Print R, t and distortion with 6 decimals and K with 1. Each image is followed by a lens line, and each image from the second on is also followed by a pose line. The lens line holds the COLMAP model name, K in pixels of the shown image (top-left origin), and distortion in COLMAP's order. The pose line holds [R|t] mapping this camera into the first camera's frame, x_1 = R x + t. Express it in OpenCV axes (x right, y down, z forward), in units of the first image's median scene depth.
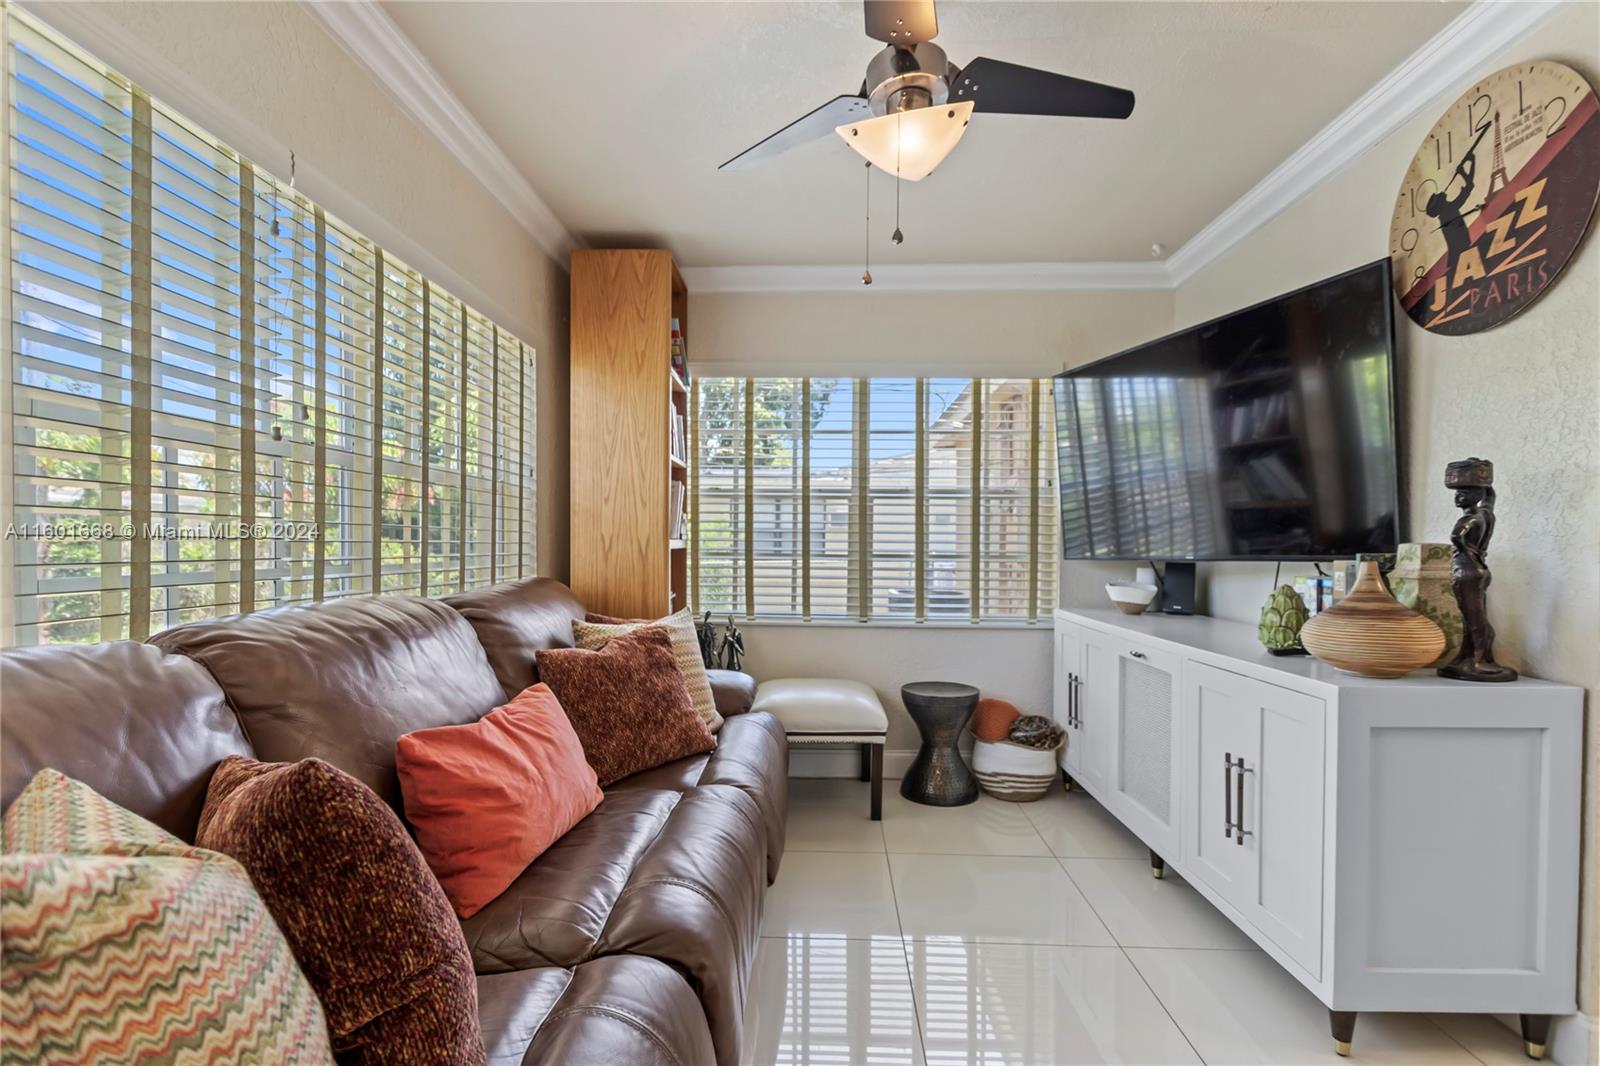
lens RADIAL K [[759.7, 0, 790.2], [0, 759.7, 557.9], [0, 0, 1]] dist [0.000417, 0.000627]
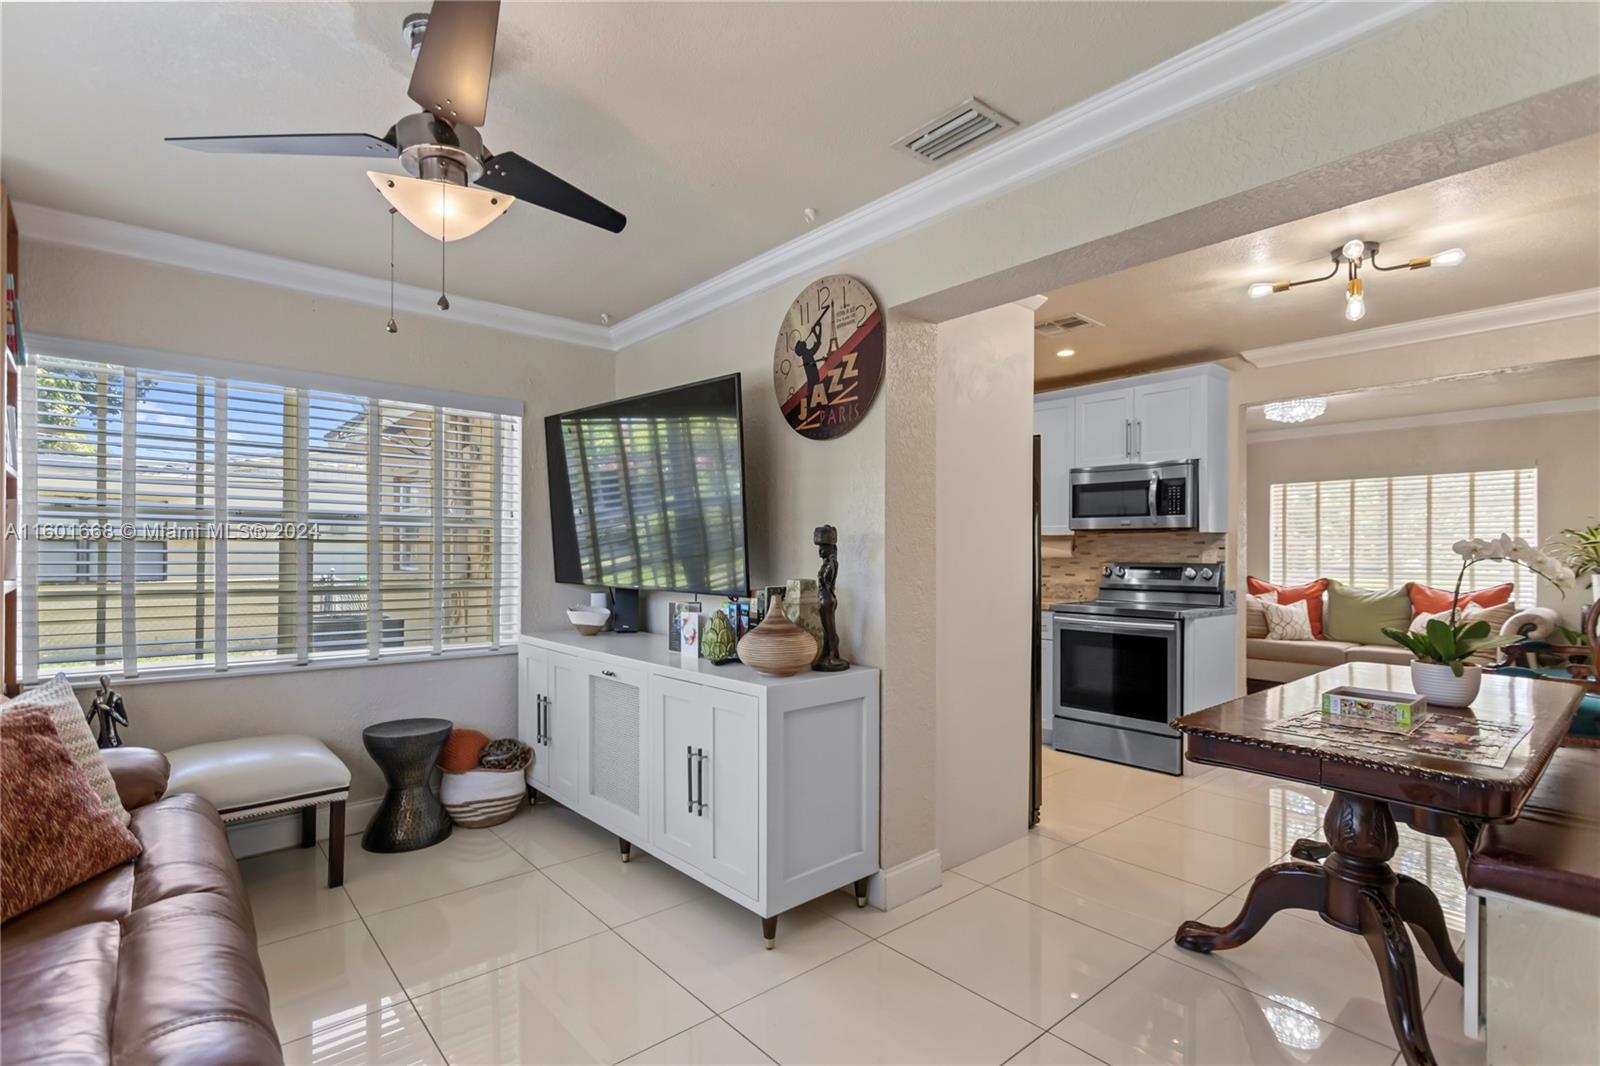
lens RADIAL K [[757.1, 0, 788.7], [0, 757.1, 550.6], [0, 0, 1]] dist [0.002005, 0.001304]
pose [[0.731319, -0.000660, 0.682035, -0.173180], [0.014207, 0.999797, -0.014266, -0.052458], [-0.681887, 0.020123, 0.731180, -0.051902]]
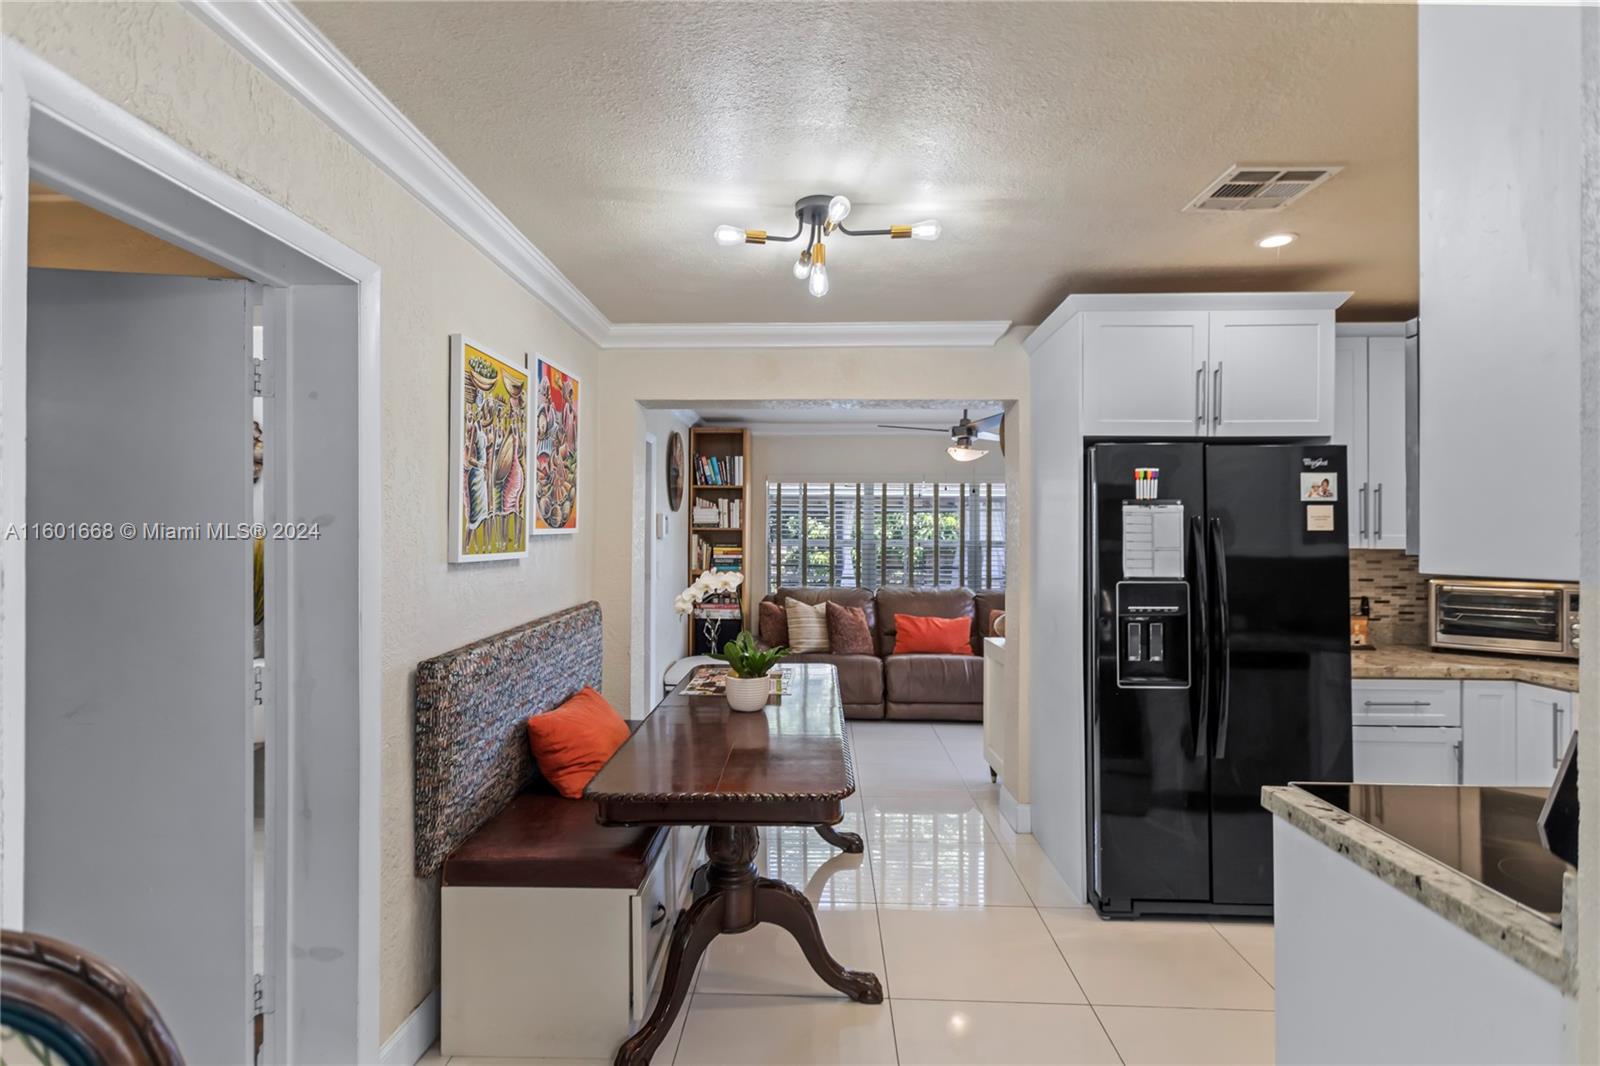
lens RADIAL K [[770.5, 0, 800.0], [0, 770.5, 533.0], [0, 0, 1]] dist [0.000327, 0.000042]
pose [[0.015721, -0.011097, -0.999815, 2.915603], [-0.023985, 0.999646, -0.011473, -0.135267], [0.999589, 0.024161, 0.015449, 0.230892]]
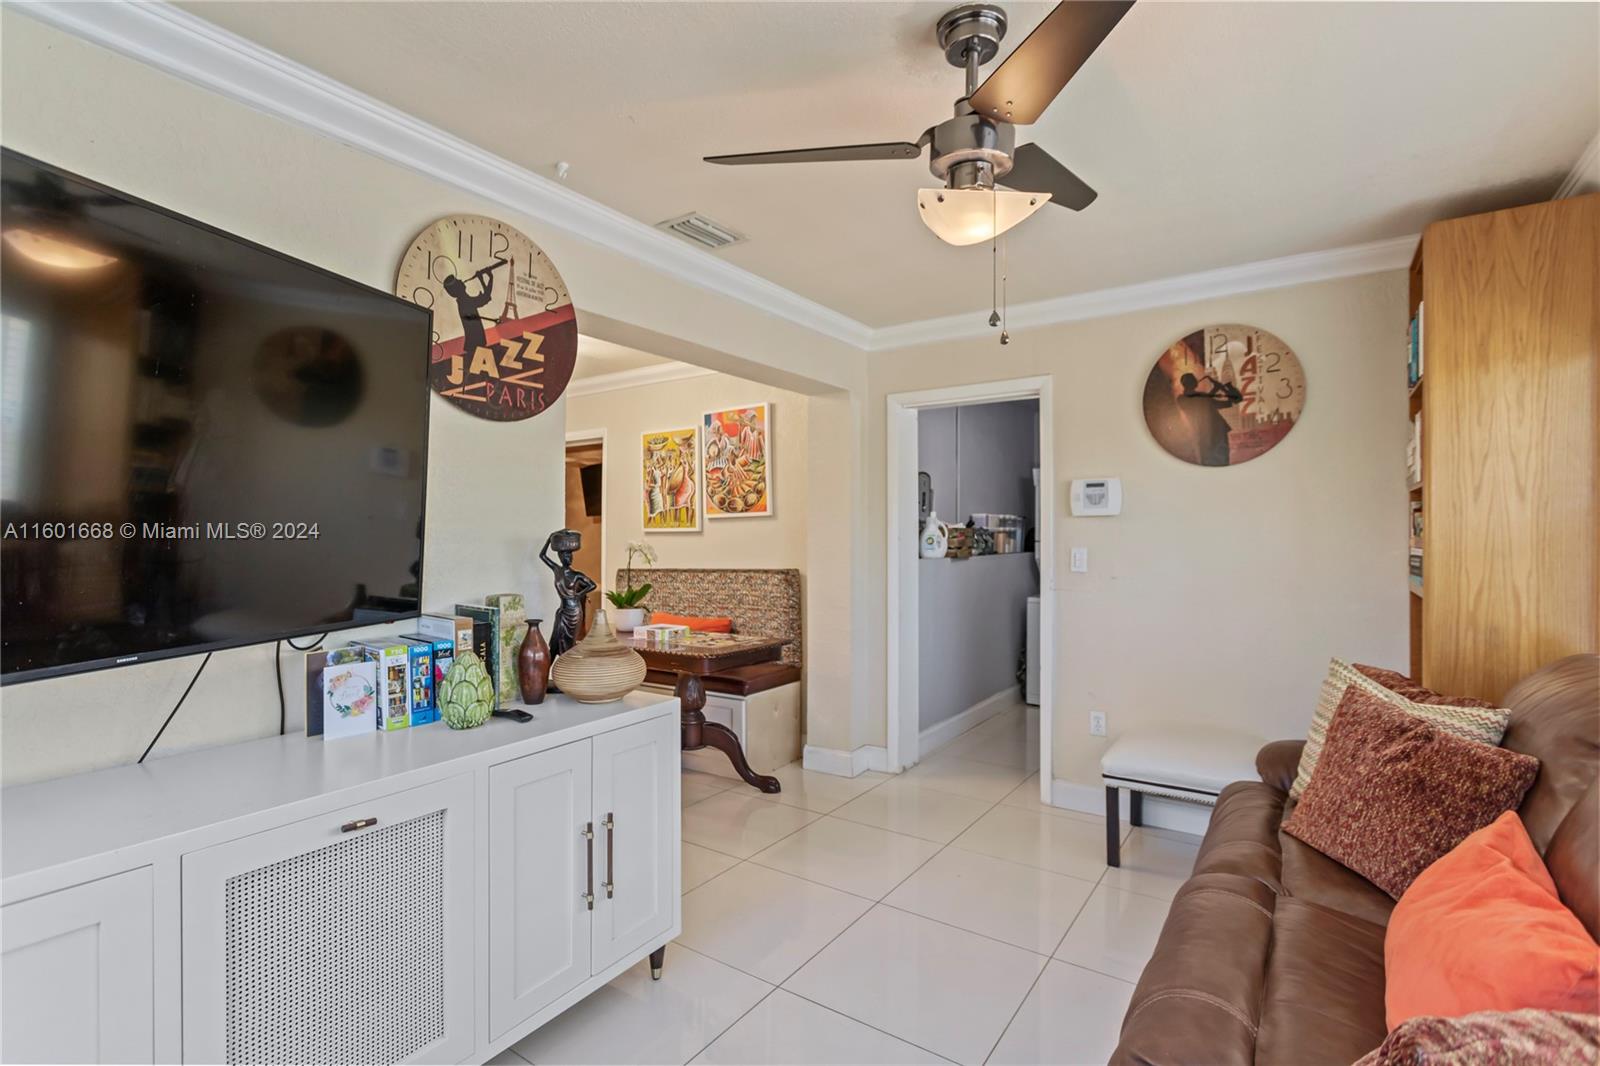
lens RADIAL K [[753.2, 0, 790.8], [0, 753.2, 540.0], [0, 0, 1]] dist [0.000853, 0.000734]
pose [[-0.844290, -0.008220, 0.535824, -0.148127], [0.007140, 0.999621, 0.026585, -0.127222], [-0.535839, 0.026271, -0.843911, 1.695578]]
